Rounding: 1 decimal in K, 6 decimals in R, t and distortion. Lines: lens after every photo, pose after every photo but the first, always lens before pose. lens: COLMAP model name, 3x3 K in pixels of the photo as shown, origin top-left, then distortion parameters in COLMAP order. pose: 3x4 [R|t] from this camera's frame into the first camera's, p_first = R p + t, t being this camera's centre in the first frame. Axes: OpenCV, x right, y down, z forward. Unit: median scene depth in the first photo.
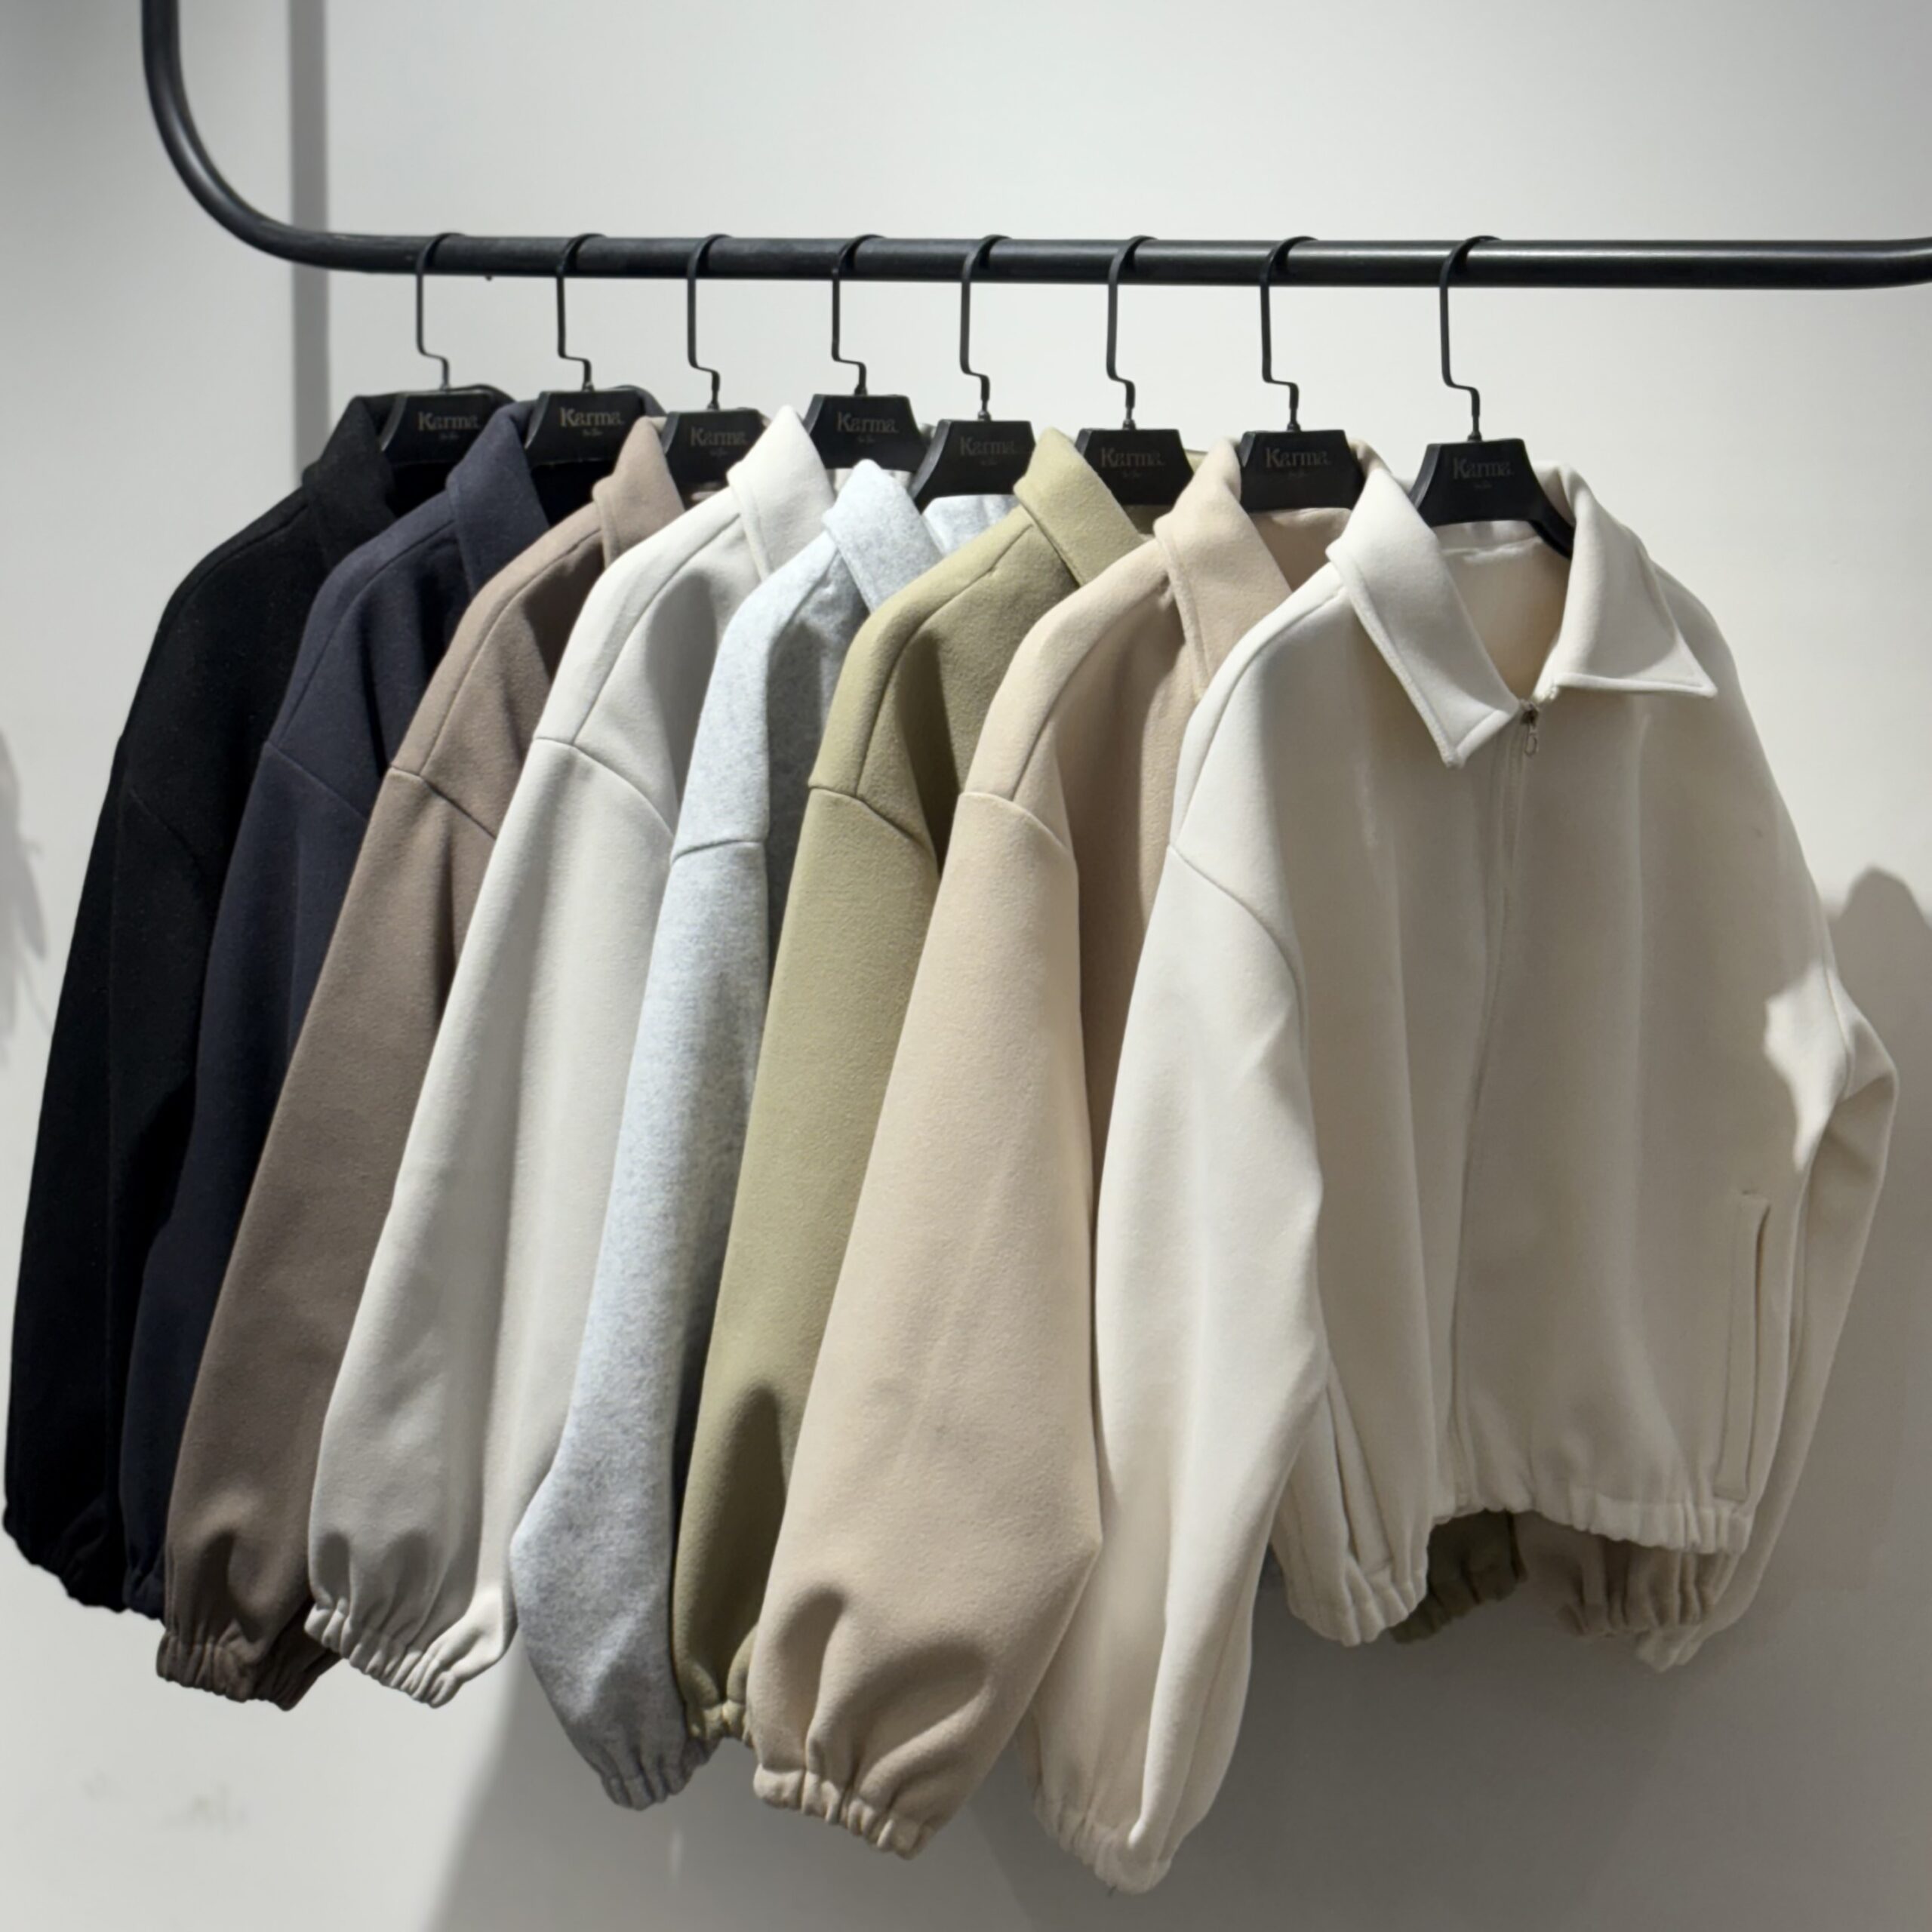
lens RADIAL K [[4472.0, 0, 966.1], [0, 4472.0, 1205.6], [0, 0, 1]] dist [0.136781, -0.503907]
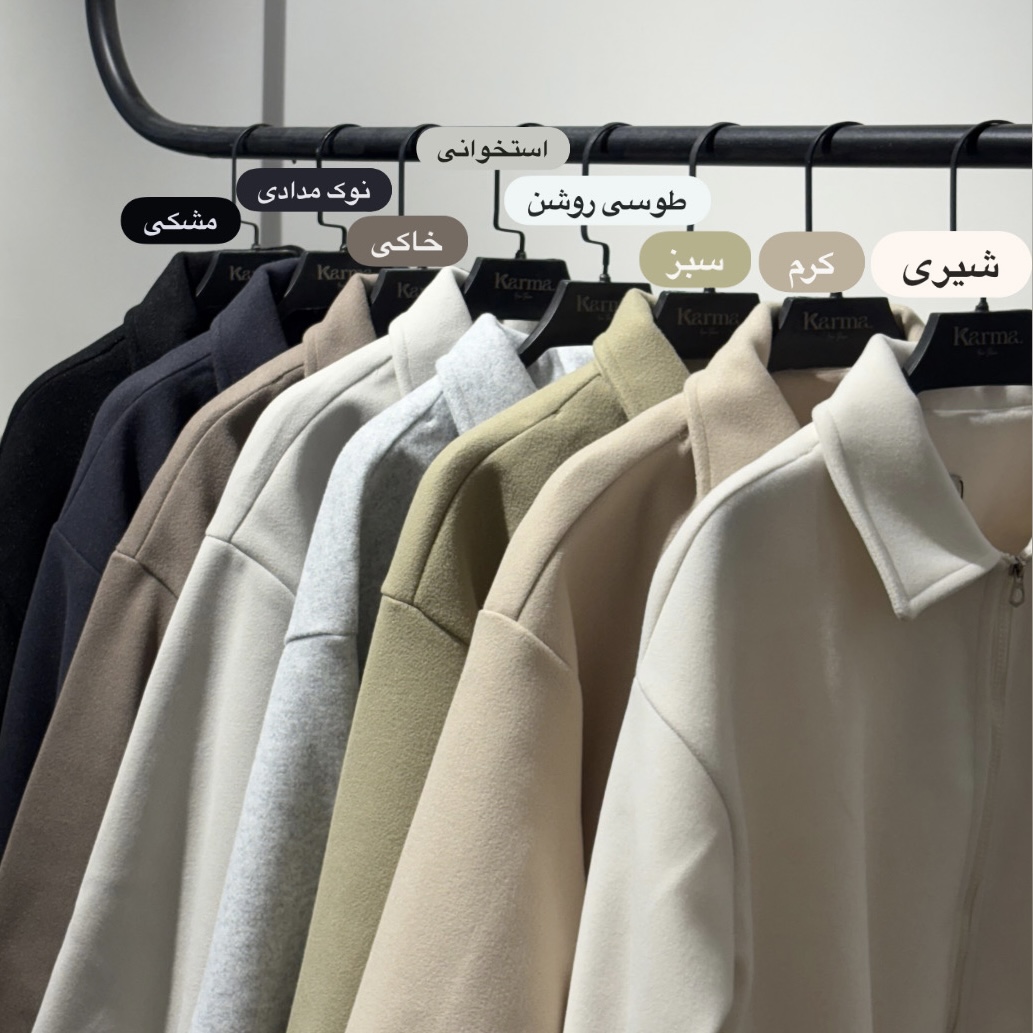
lens RADIAL K [[2391.1, 0, 516.6], [0, 2391.1, 644.6], [0, 0, 1]] dist [0.136781, -0.503907]
pose [[0.945964, 0.069349, -0.316769, 0.194109], [-0.075168, 0.997152, -0.006170, -0.078341], [0.315438, 0.029648, 0.948483, 0.420064]]
